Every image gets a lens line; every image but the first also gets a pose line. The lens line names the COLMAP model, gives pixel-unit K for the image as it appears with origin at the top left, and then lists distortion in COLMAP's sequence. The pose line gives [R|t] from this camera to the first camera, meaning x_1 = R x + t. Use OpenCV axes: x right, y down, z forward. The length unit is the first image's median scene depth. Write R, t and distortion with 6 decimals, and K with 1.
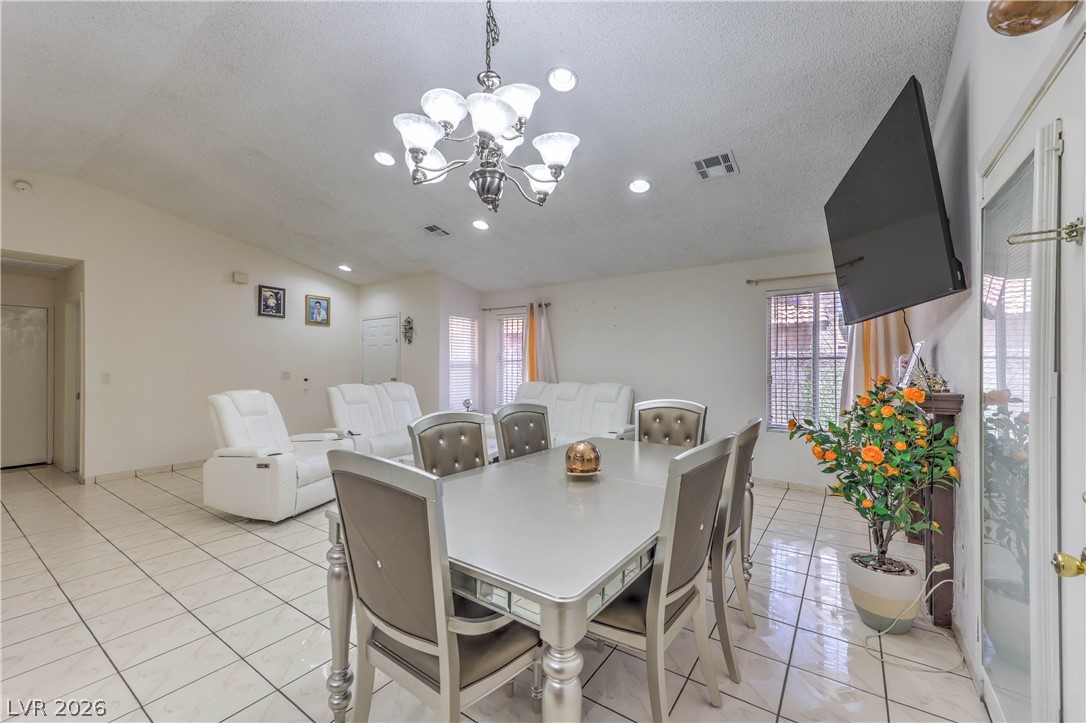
lens RADIAL K [[449.5, 0, 543.4], [0, 449.5, 376.7], [0, 0, 1]] dist [0.003174, 0.000158]
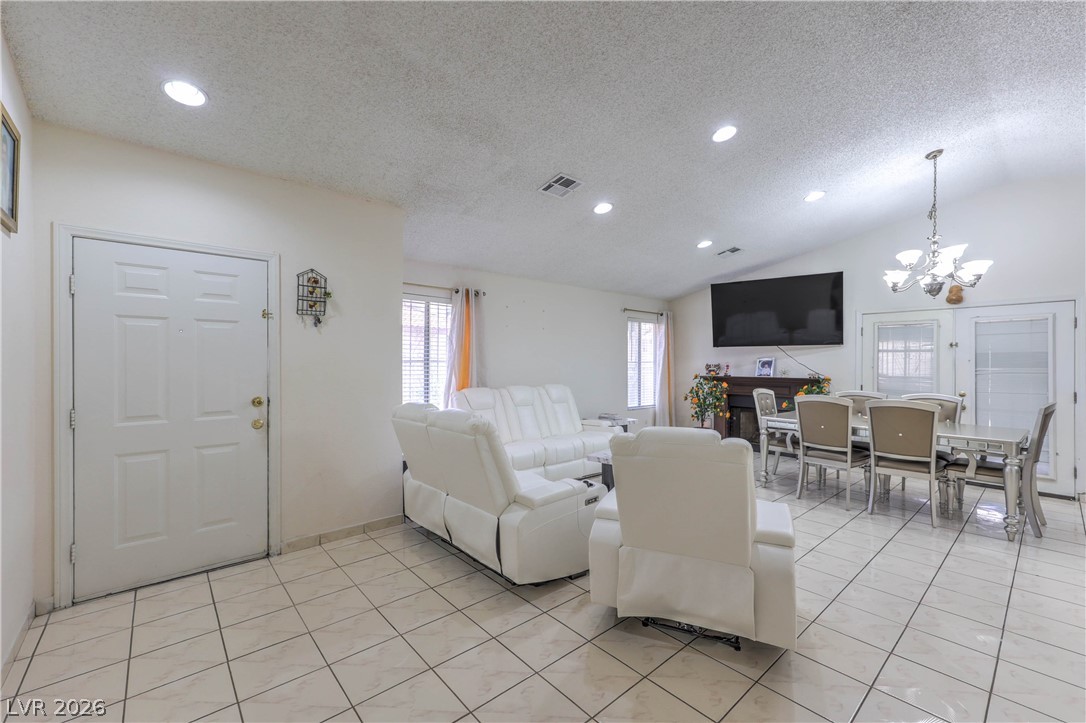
lens RADIAL K [[442.0, 0, 562.5], [0, 442.0, 362.0], [0, 0, 1]] dist [0.001057, 0.000031]
pose [[0.224321, 0.001964, 0.974513, -0.735087], [0.021000, 0.999756, -0.006849, -0.026717], [-0.974289, 0.022001, 0.224225, 0.665219]]
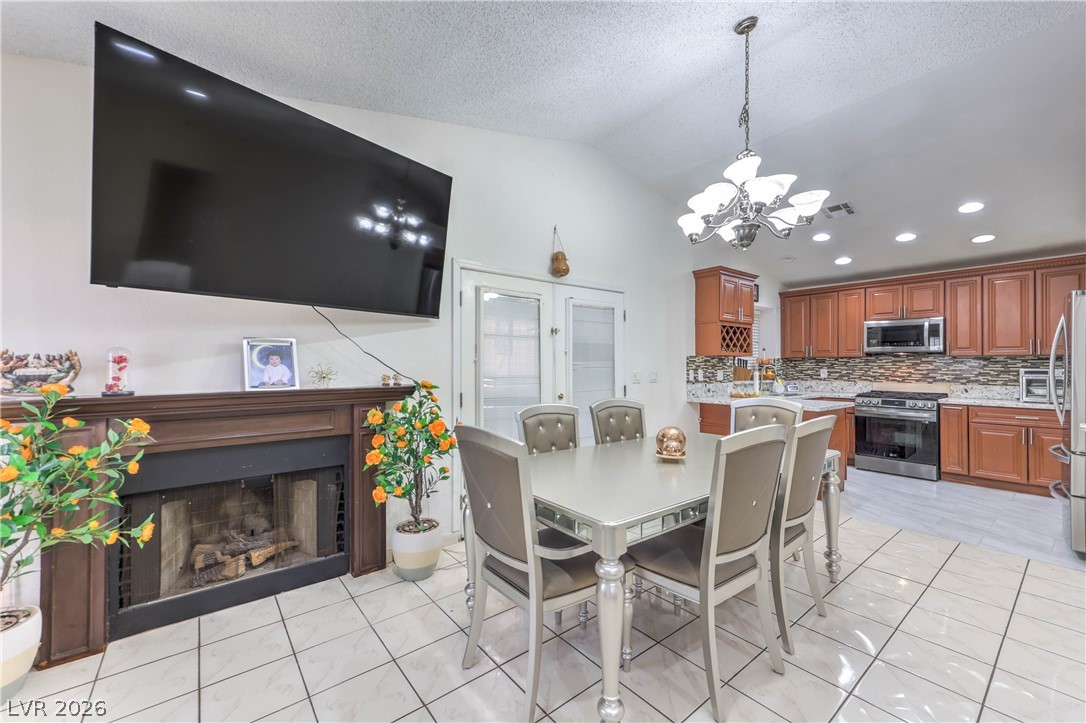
lens RADIAL K [[434.5, 0, 543.0], [0, 434.5, 361.5], [0, 0, 1]] dist [0.002036, 0.000214]
pose [[-0.957234, 0.001355, 0.289312, 0.029266], [0.007258, 0.999787, 0.019333, -0.018487], [-0.289224, 0.020606, -0.957040, 0.721222]]
